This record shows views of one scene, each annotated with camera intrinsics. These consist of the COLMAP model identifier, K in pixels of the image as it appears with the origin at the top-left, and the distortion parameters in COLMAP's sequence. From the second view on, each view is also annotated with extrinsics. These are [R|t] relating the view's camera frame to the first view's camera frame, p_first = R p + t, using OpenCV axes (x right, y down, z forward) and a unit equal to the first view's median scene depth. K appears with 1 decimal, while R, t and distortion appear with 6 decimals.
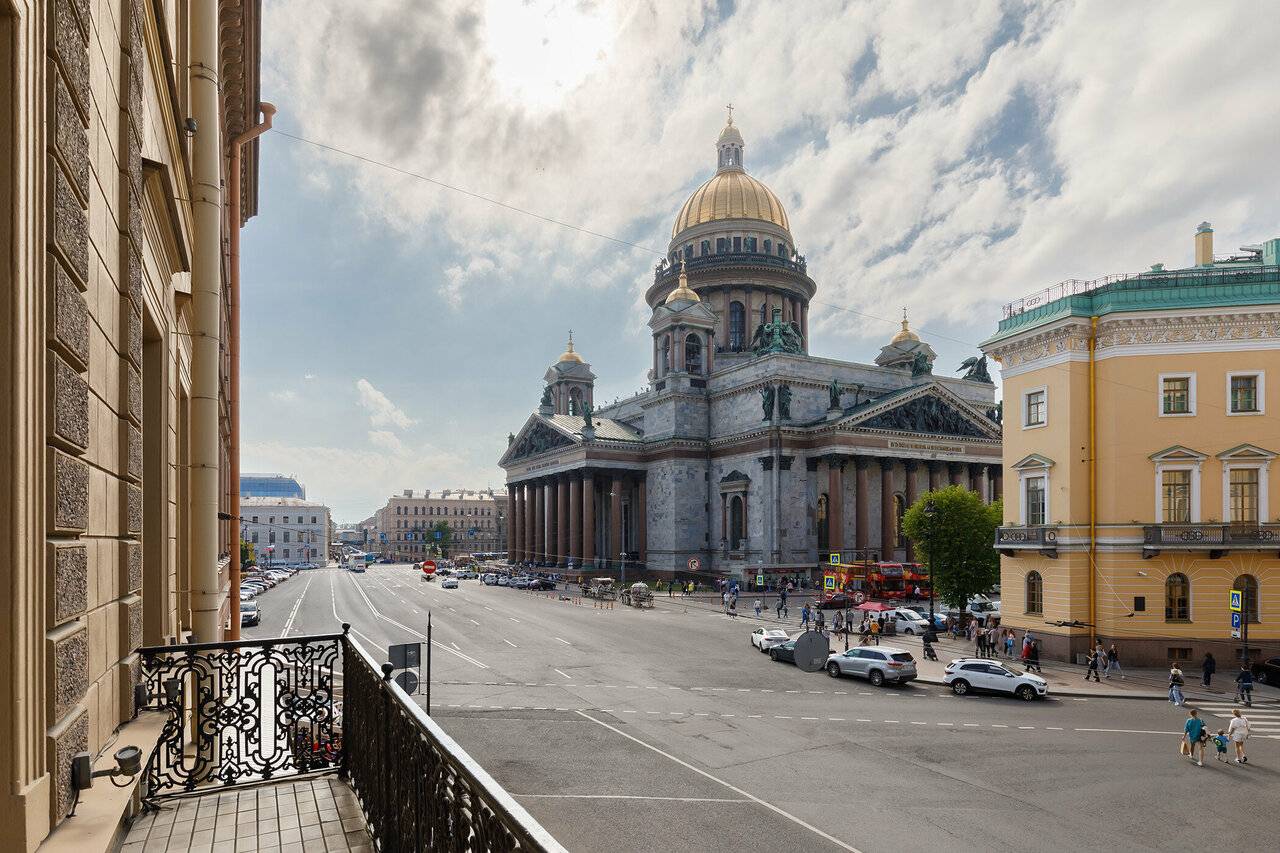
lens RADIAL K [[741.9, 0, 641.1], [0, 741.9, 539.2], [0, 0, 1]] dist [0.005215, 0.000162]
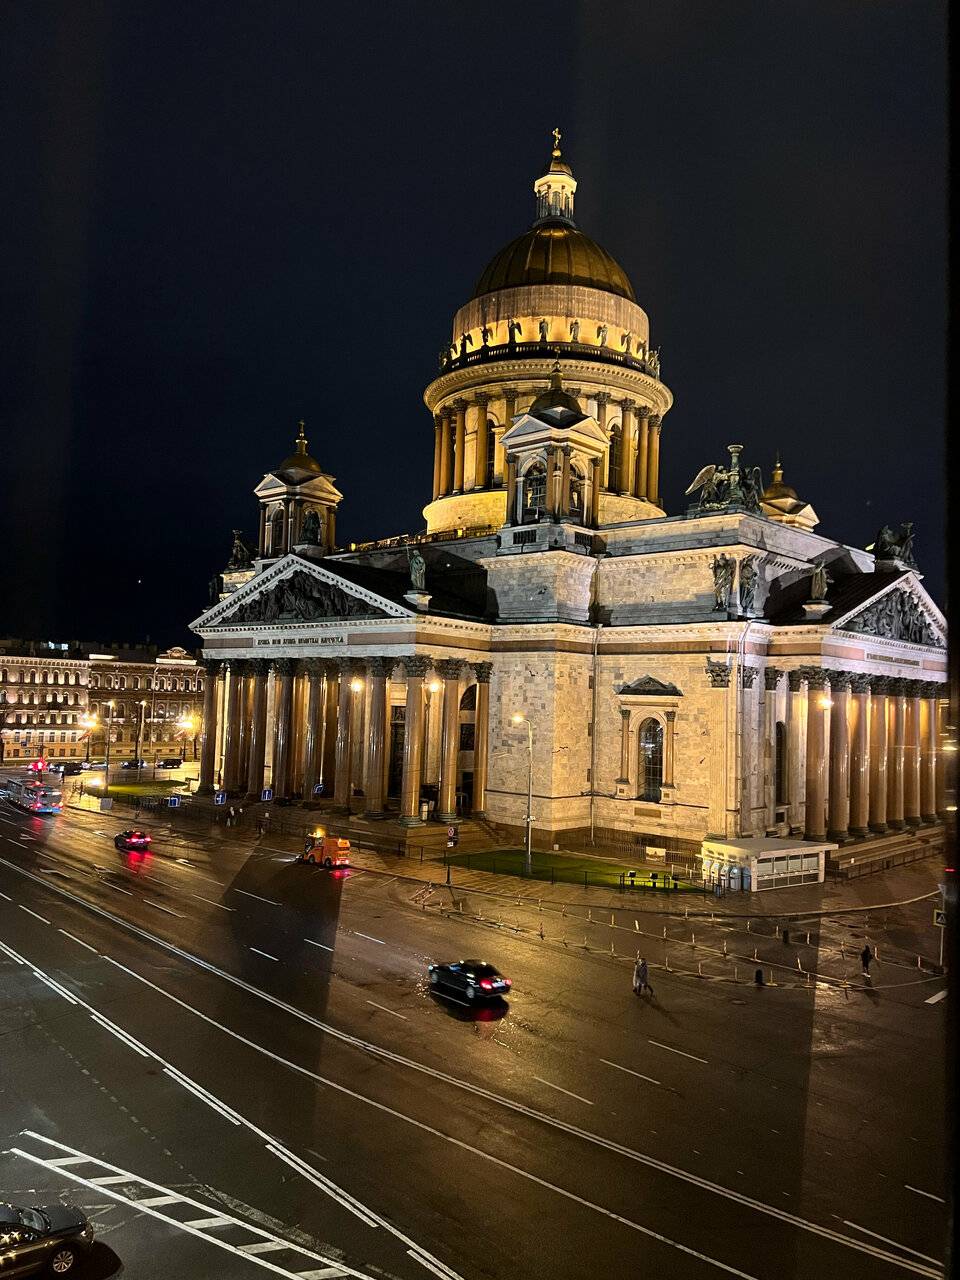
lens RADIAL K [[962.3, 0, 485.8], [0, 962.3, 662.7], [0, 0, 1]] dist [0.189558, -0.514691]
pose [[0.948276, 0.053637, 0.312882, -0.271550], [-0.042466, 0.998197, -0.042416, -0.061774], [-0.314593, 0.026935, 0.948845, 0.220299]]
